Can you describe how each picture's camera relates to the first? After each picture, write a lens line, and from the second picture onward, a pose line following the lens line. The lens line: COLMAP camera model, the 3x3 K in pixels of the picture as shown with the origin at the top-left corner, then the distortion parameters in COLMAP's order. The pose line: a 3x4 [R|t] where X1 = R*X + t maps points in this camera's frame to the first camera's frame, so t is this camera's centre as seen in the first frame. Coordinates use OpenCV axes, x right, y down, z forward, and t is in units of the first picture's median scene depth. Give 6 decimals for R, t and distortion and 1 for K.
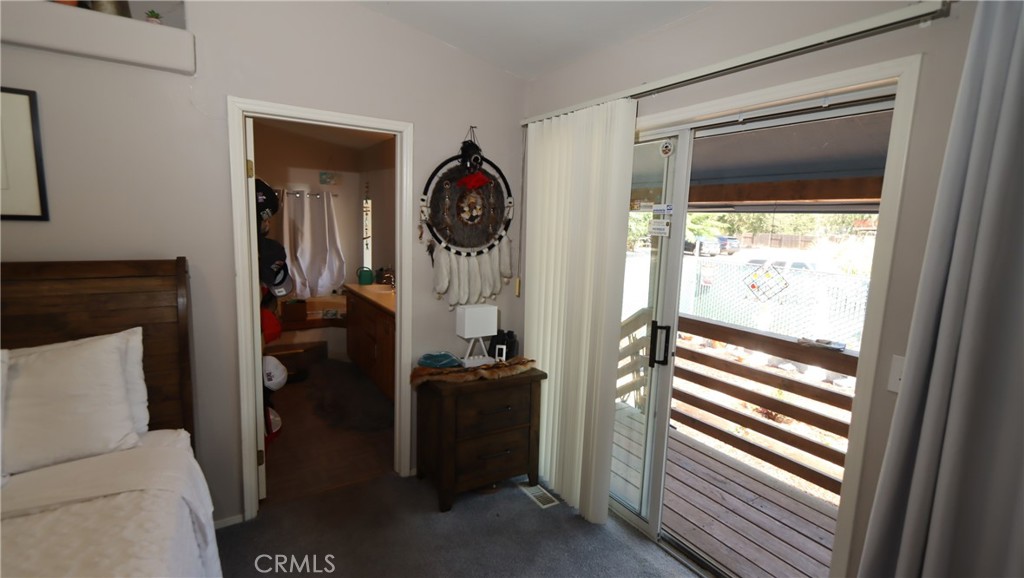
lens RADIAL K [[467.4, 0, 512.0], [0, 467.4, 289.0], [0, 0, 1]] dist [-0.000163, -0.000032]
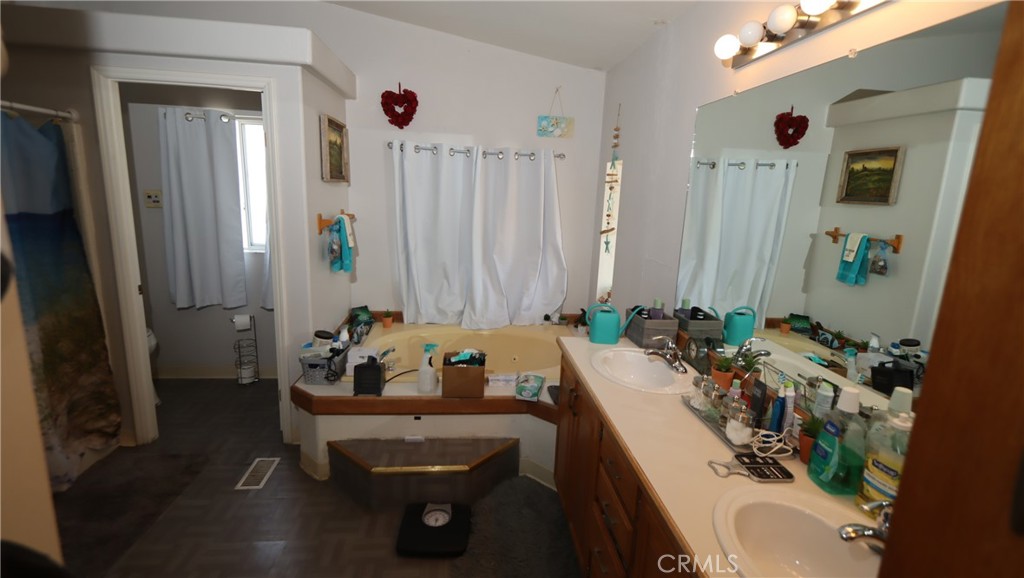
lens RADIAL K [[467.4, 0, 512.0], [0, 467.4, 289.0], [0, 0, 1]] dist [-0.000163, -0.000032]
pose [[0.892465, 0.089866, -0.442076, -0.163237], [-0.069798, 0.995664, 0.061492, -0.068356], [0.445685, -0.024023, 0.894867, 0.459635]]
